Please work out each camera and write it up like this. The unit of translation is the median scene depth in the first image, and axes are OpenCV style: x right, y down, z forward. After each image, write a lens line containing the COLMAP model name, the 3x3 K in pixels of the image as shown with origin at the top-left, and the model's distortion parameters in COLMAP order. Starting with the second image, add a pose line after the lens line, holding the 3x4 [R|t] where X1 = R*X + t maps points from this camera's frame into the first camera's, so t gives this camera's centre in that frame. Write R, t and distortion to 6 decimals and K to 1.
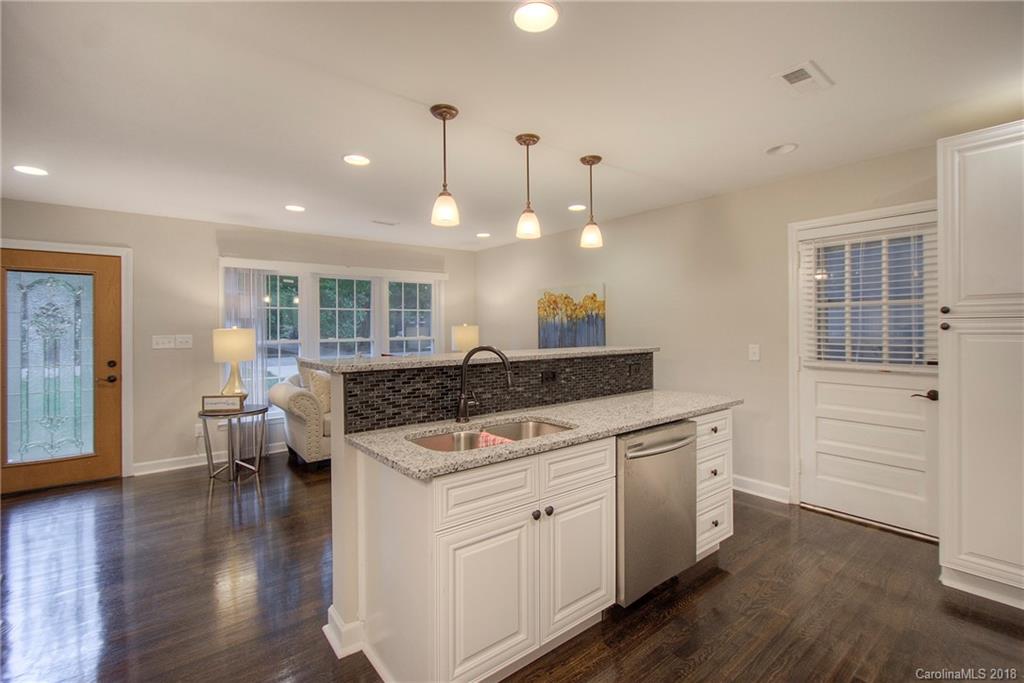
lens RADIAL K [[465.9, 0, 517.8], [0, 465.9, 327.3], [0, 0, 1]] dist [0.007085, -0.000826]
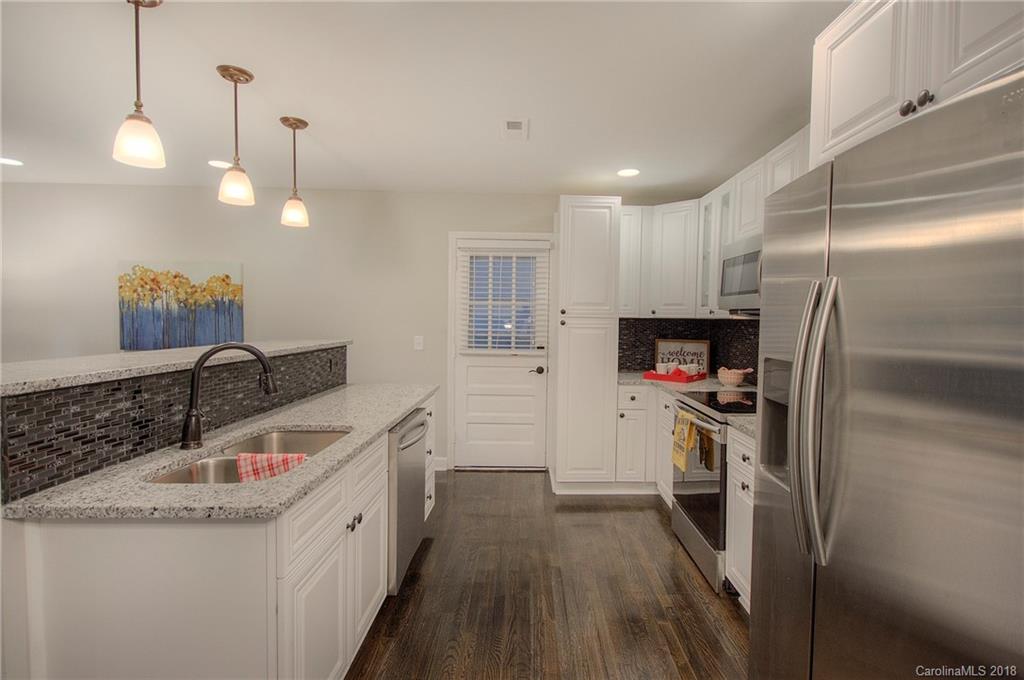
lens RADIAL K [[489.6, 0, 537.8], [0, 489.6, 339.5], [0, 0, 1]] dist [-0.003220, 0.006750]
pose [[0.615152, -0.017504, 0.788214, -0.280191], [-0.019603, 0.999105, 0.037486, -0.004050], [-0.788165, -0.038511, 0.614258, 0.079540]]
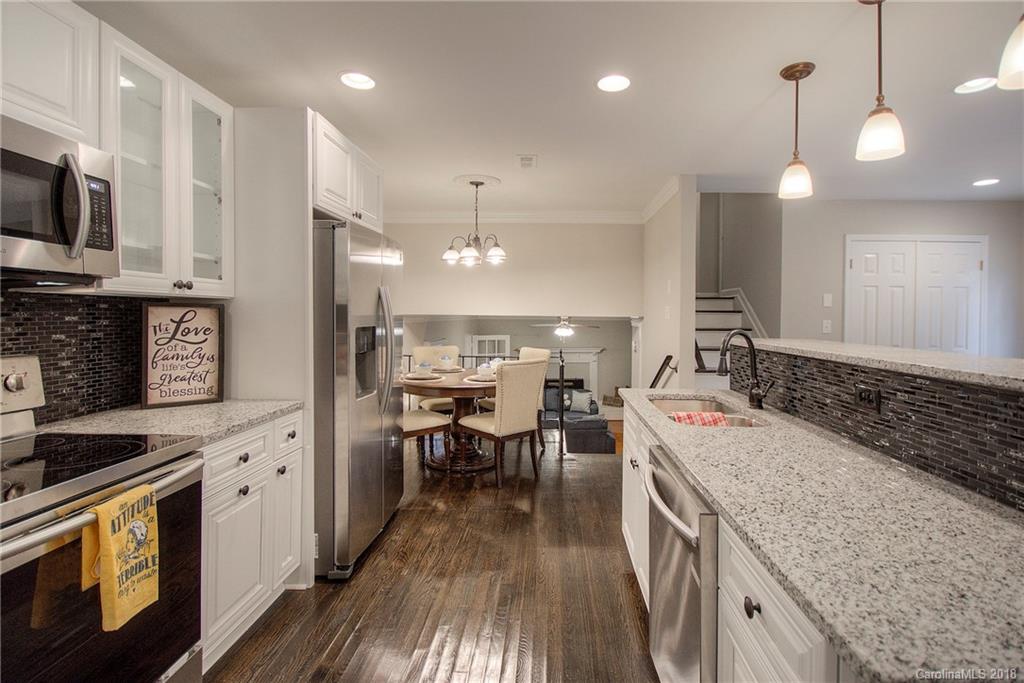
lens RADIAL K [[465.9, 0, 531.2], [0, 465.9, 321.3], [0, 0, 1]] dist [0.007085, -0.000826]
pose [[-0.663952, 0.012208, -0.747675, 0.641517], [-0.001964, 0.999835, 0.018070, 0.004190], [0.747772, 0.013466, -0.663819, 0.914752]]
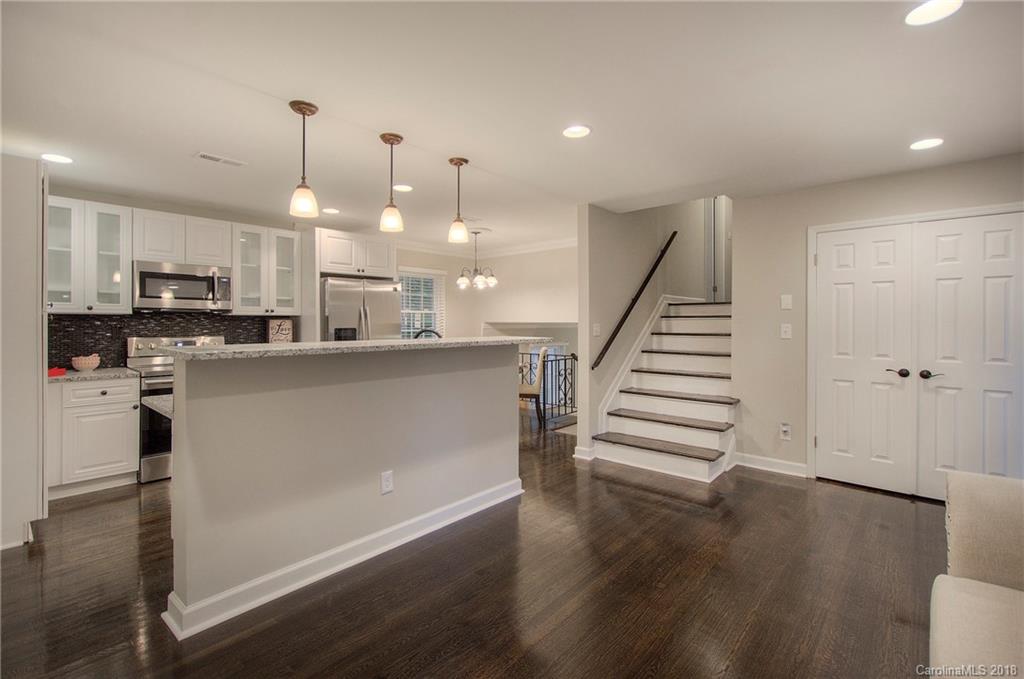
lens RADIAL K [[465.9, 0, 518.9], [0, 465.9, 321.8], [0, 0, 1]] dist [0.007085, -0.000826]
pose [[-0.990389, 0.008029, -0.138074, -0.116823], [0.008266, 0.999965, -0.001140, 0.013420], [0.138060, -0.002270, -0.990421, 1.808724]]
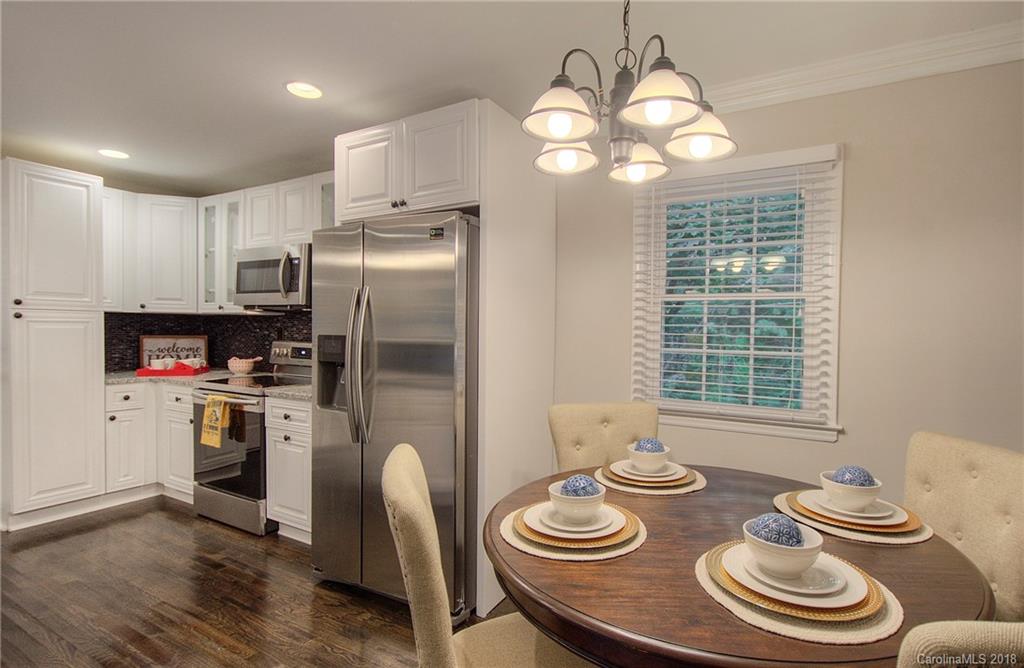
lens RADIAL K [[509.0, 0, 542.5], [0, 509.0, 341.7], [0, 0, 1]] dist [0.011047, -0.001222]
pose [[-0.359512, -0.019266, 0.932942, -0.622061], [-0.012324, 0.999798, 0.015898, 0.021612], [-0.933059, -0.005783, -0.359677, 0.164393]]
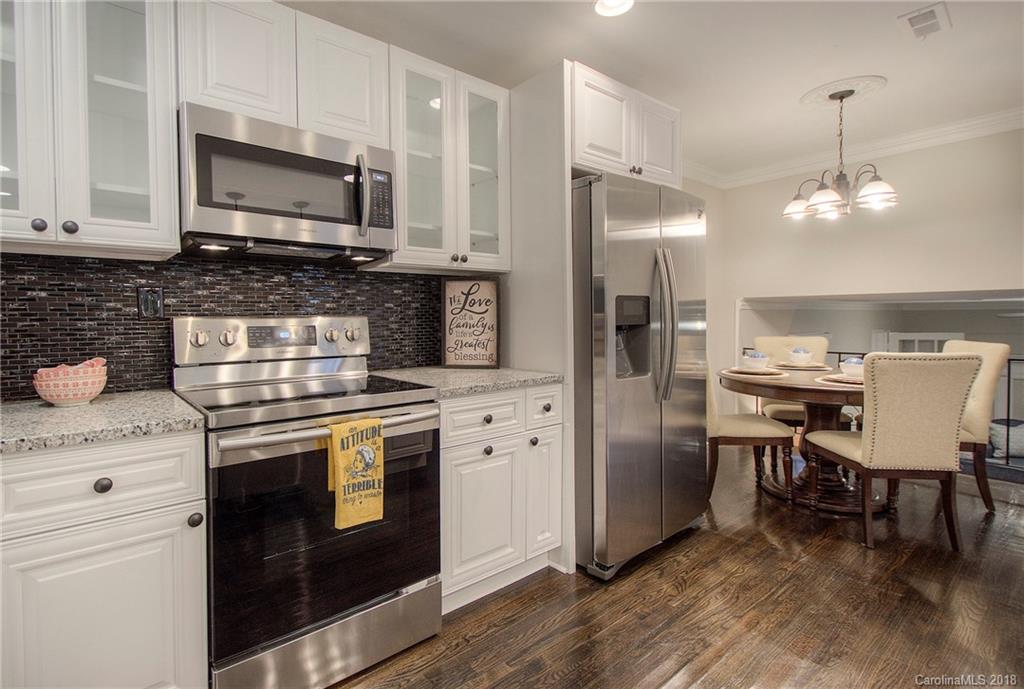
lens RADIAL K [[485.8, 0, 482.2], [0, 485.8, 328.3], [0, 0, 1]] dist [0.002106, 0.001927]
pose [[-0.999721, 0.017780, 0.015539, 0.442864], [0.018124, 0.999588, 0.022262, 0.055380], [-0.015137, 0.022537, -0.999631, 0.883697]]
